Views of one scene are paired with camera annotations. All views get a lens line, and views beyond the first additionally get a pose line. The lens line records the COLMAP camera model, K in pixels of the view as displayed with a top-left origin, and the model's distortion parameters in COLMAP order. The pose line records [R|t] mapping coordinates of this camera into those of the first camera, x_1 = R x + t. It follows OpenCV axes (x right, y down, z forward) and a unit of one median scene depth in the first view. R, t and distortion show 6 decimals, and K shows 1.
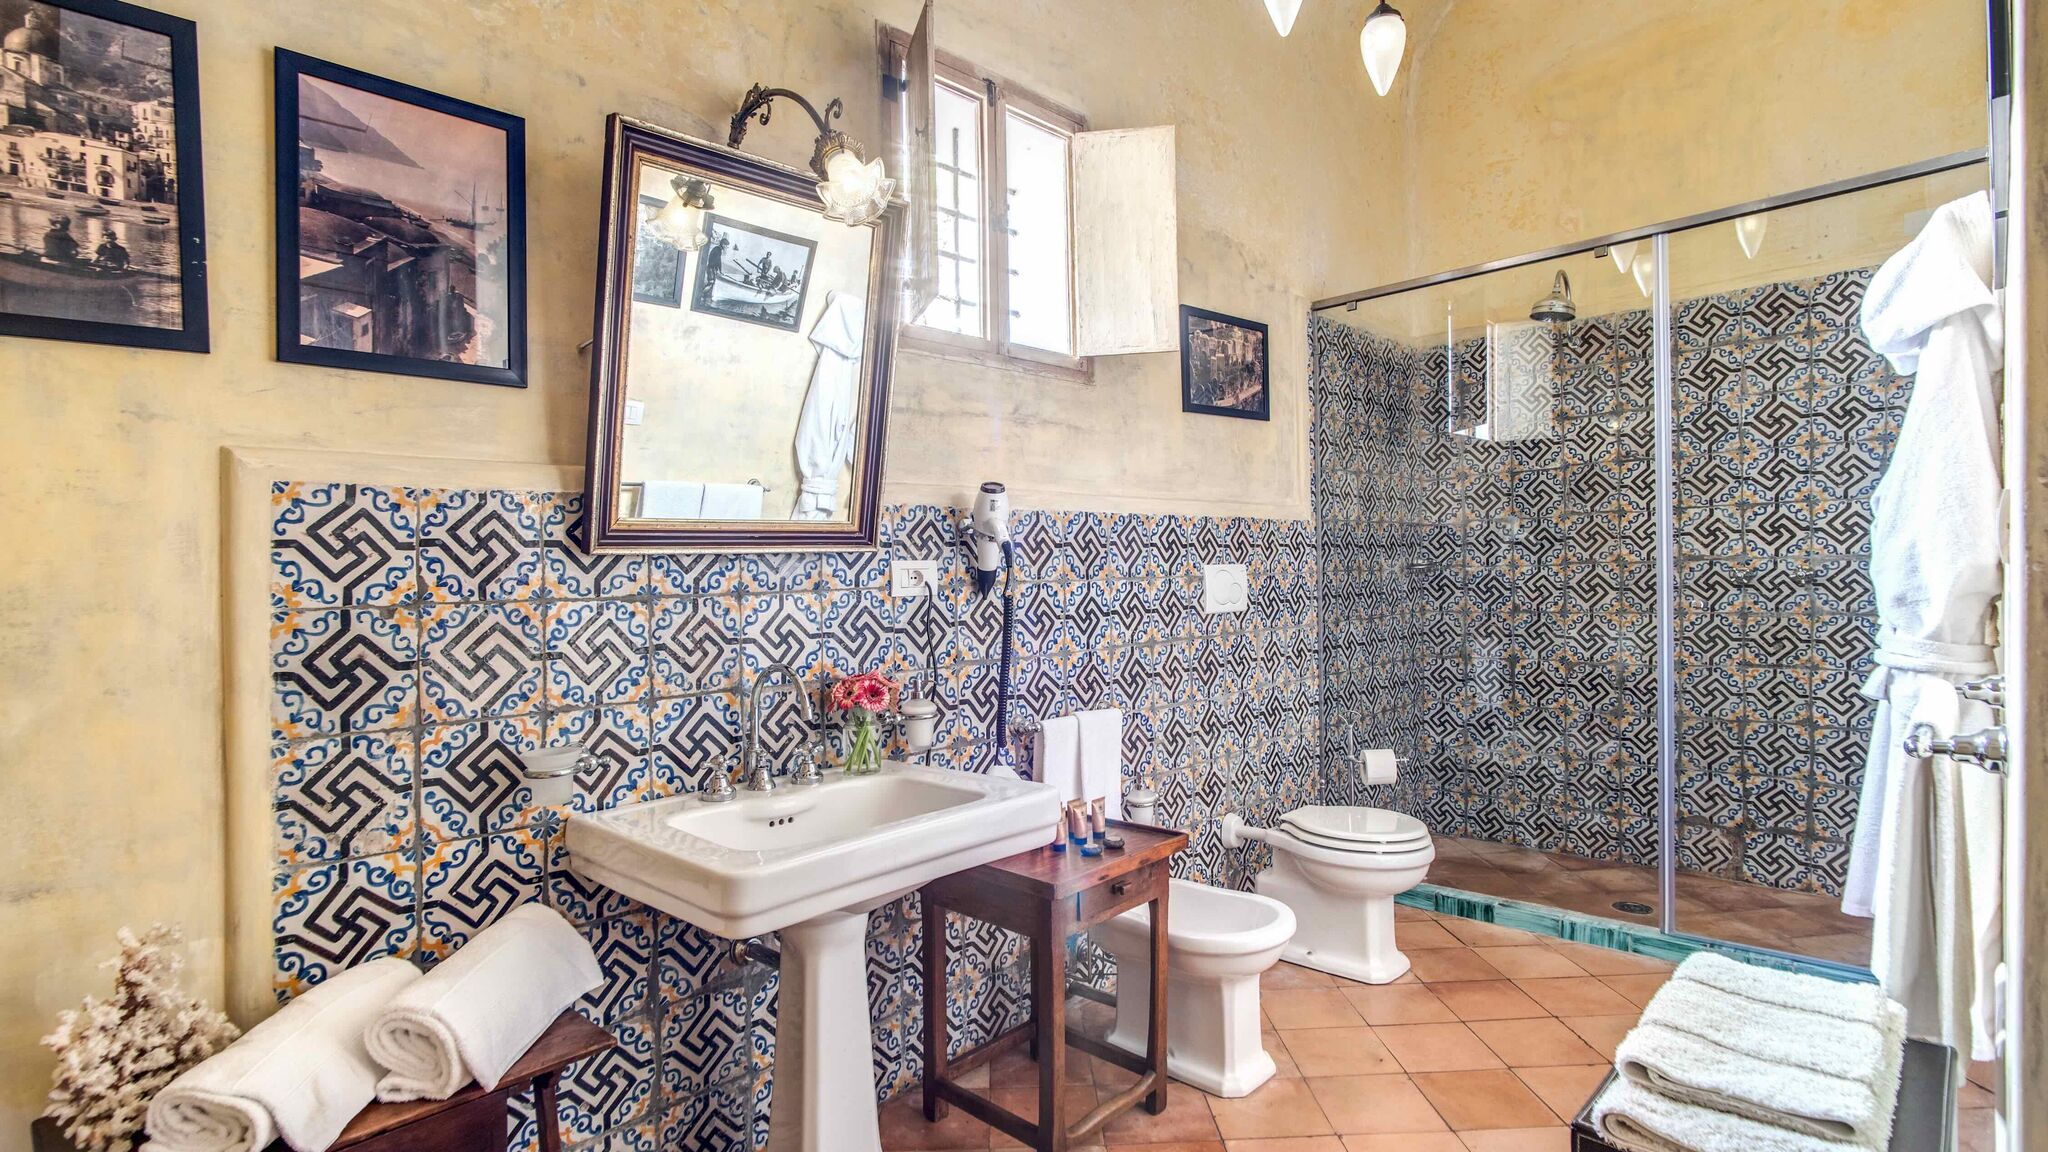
lens RADIAL K [[994.0, 0, 1034.4], [0, 994.0, 560.8], [0, 0, 1]] dist [-0.028449, 0.014524]
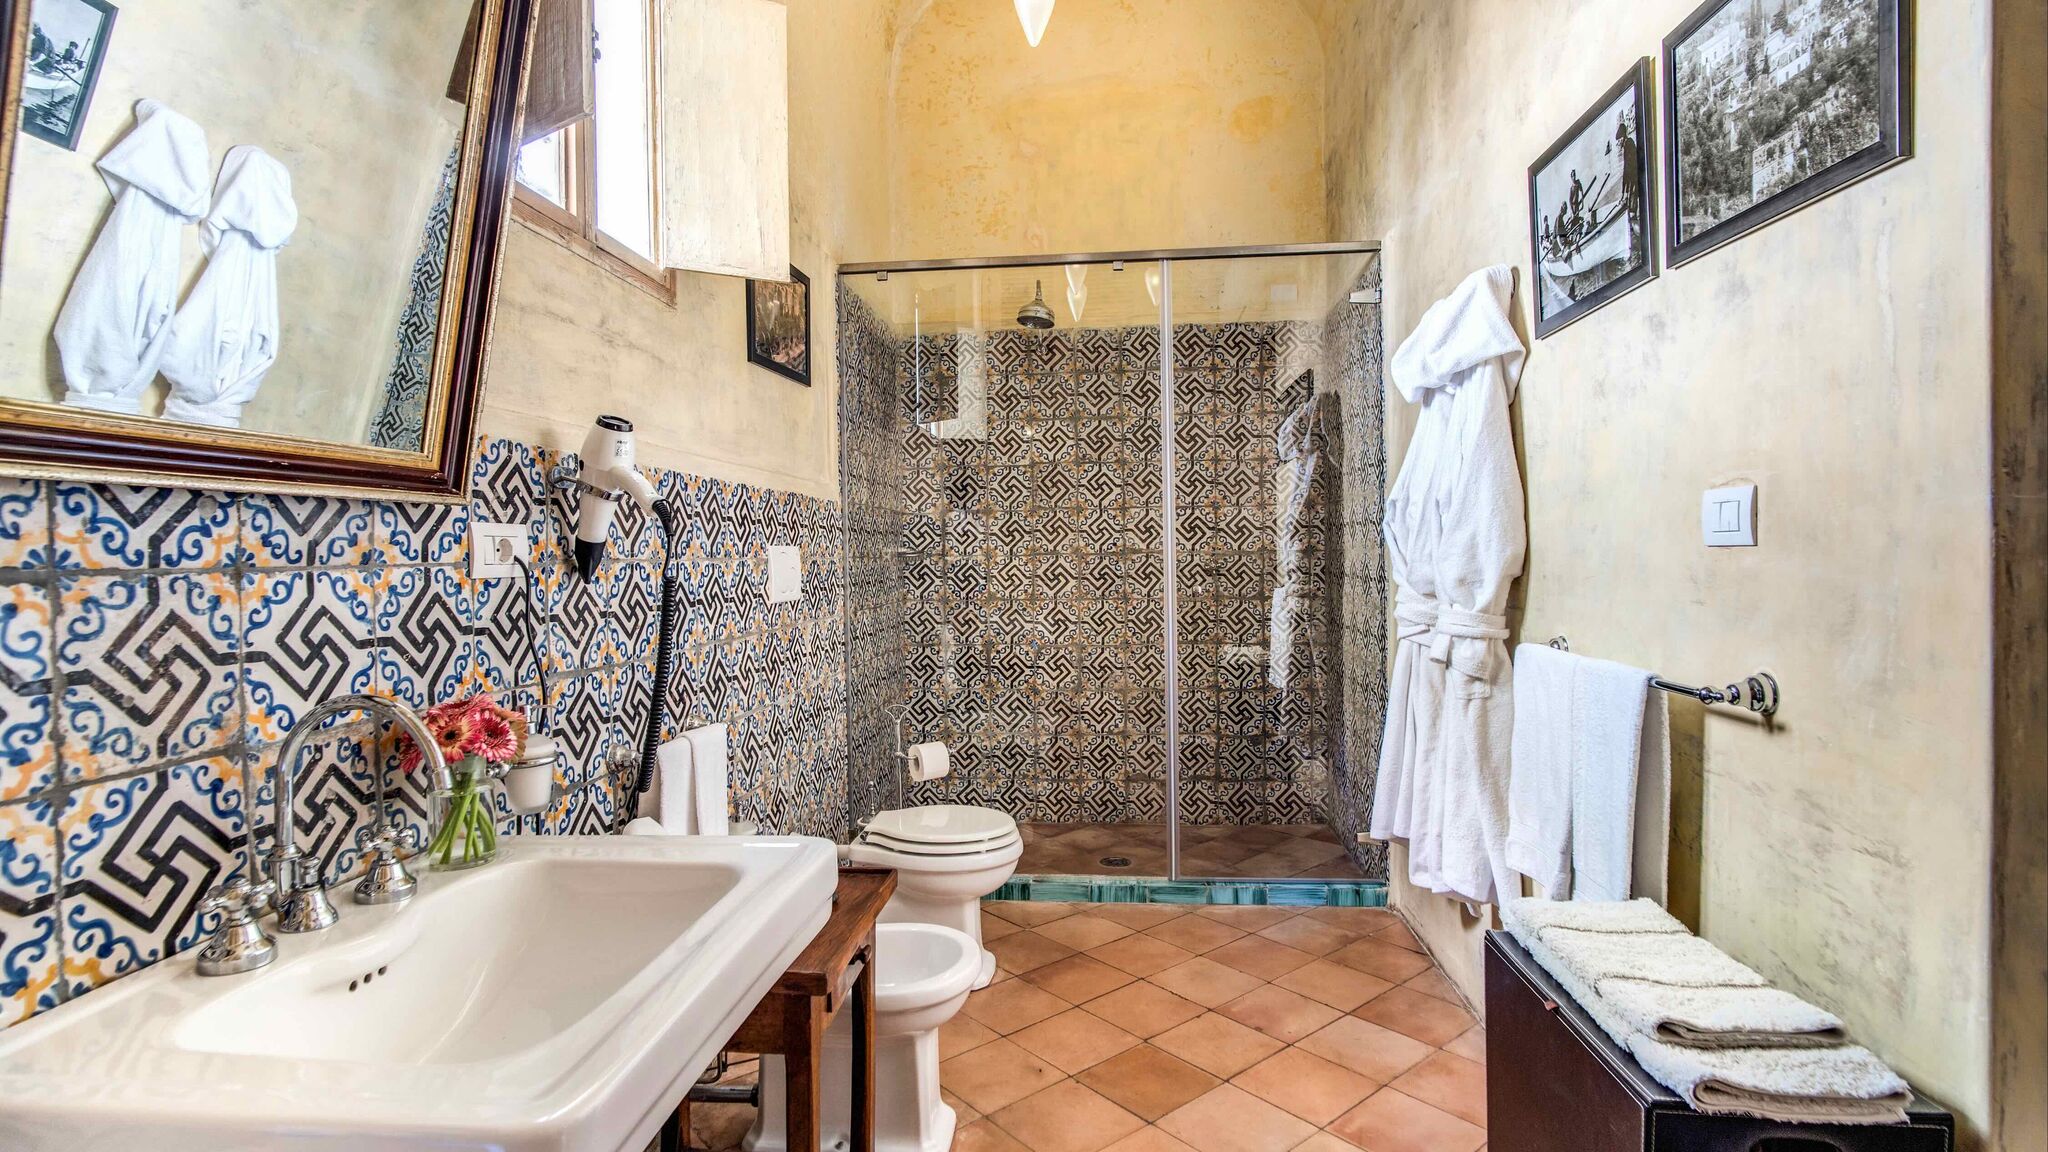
lens RADIAL K [[989.5, 0, 1024.0], [0, 989.5, 576.0], [0, 0, 1]] dist [-0.031969, 0.013472]
pose [[0.785636, 0.004664, 0.618671, -0.236421], [-0.018015, 0.999720, 0.015340, 0.017310], [-0.618426, -0.023197, 0.785500, 0.267457]]
